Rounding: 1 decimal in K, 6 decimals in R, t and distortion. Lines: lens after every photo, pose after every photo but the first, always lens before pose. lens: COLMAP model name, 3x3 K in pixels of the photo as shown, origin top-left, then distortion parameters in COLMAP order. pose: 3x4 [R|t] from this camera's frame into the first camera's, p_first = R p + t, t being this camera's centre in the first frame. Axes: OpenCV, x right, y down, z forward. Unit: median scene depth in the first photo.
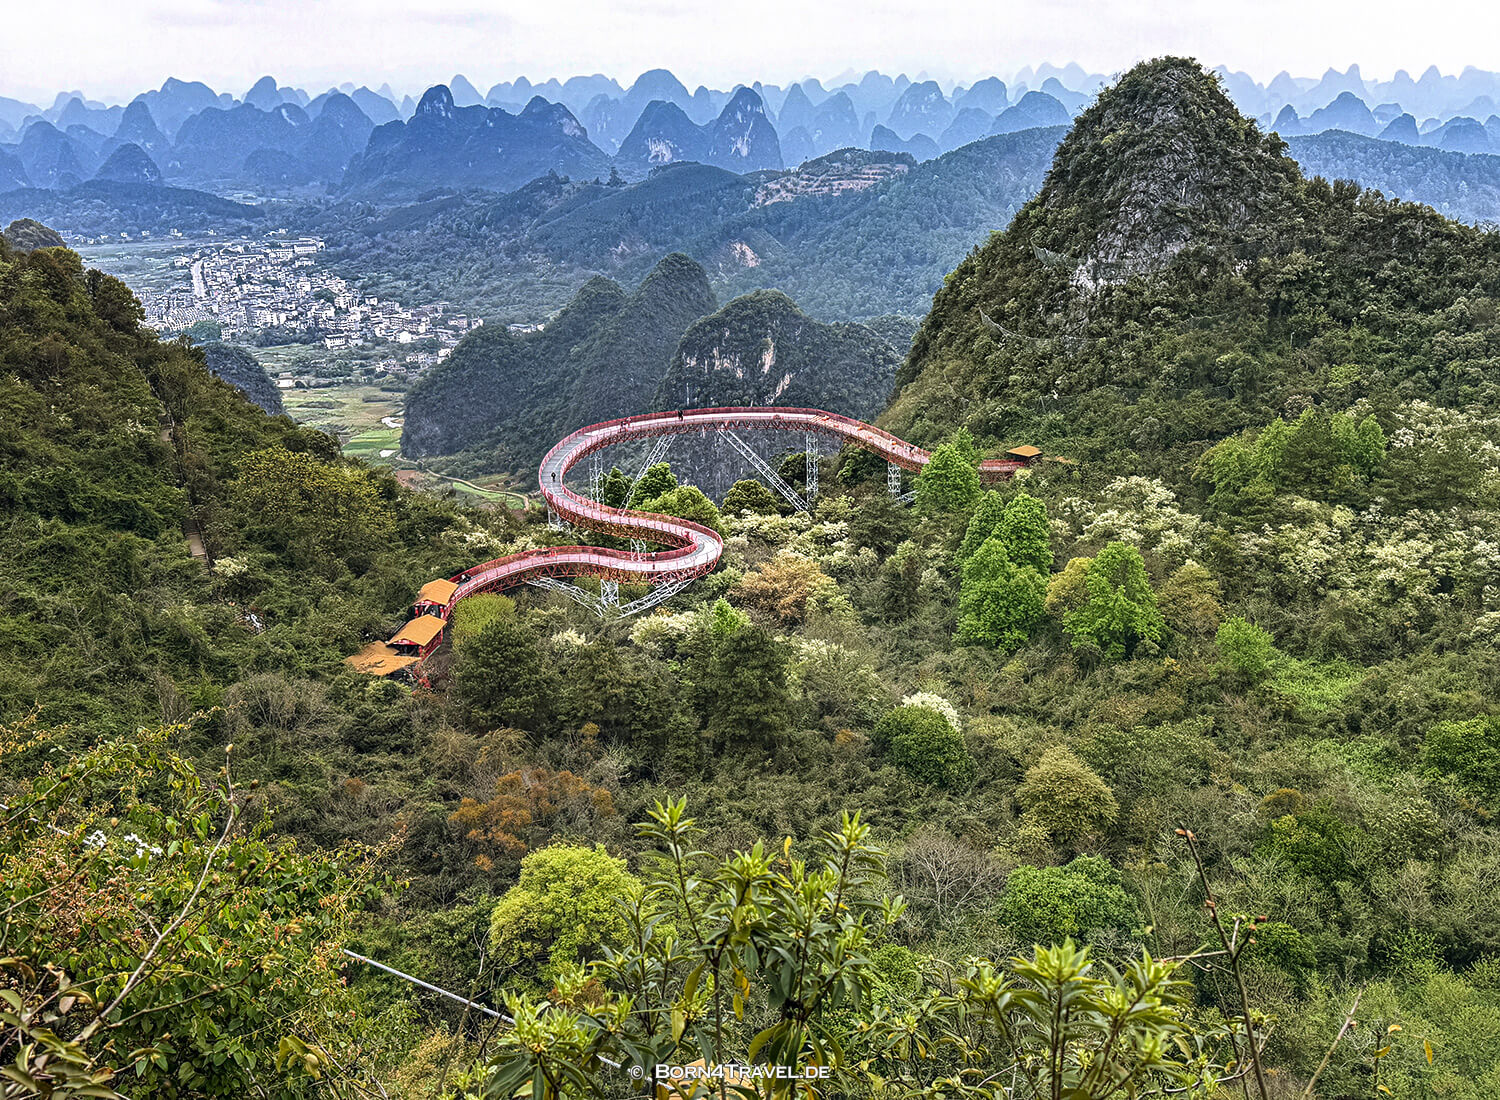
lens RADIAL K [[1389.8, 0, 750.0], [0, 1389.8, 550.0], [0, 0, 1]] dist [0.193132, -0.409434]
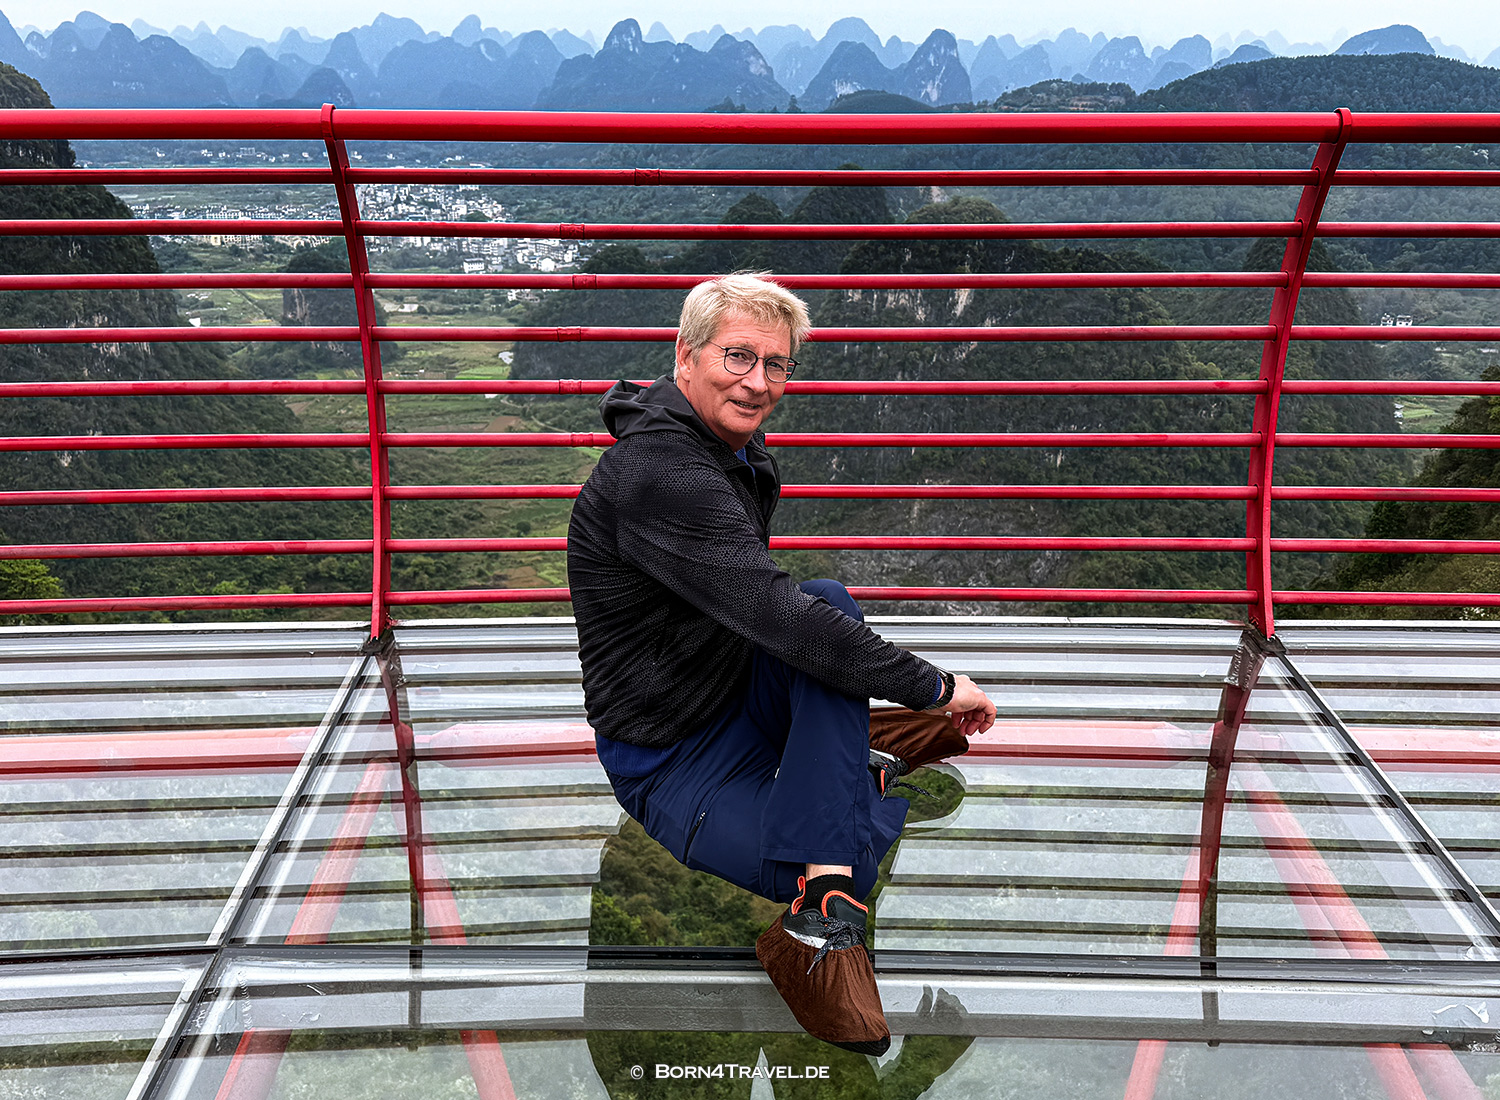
lens RADIAL K [[1389.8, 0, 750.0], [0, 1389.8, 550.0], [0, 0, 1]] dist [0.193132, -0.409434]
pose [[0.991353, 0.072055, -0.109673, -0.002723], [-0.068288, 0.996952, 0.037727, -0.010757], [0.112057, -0.029912, 0.993251, 0.107326]]
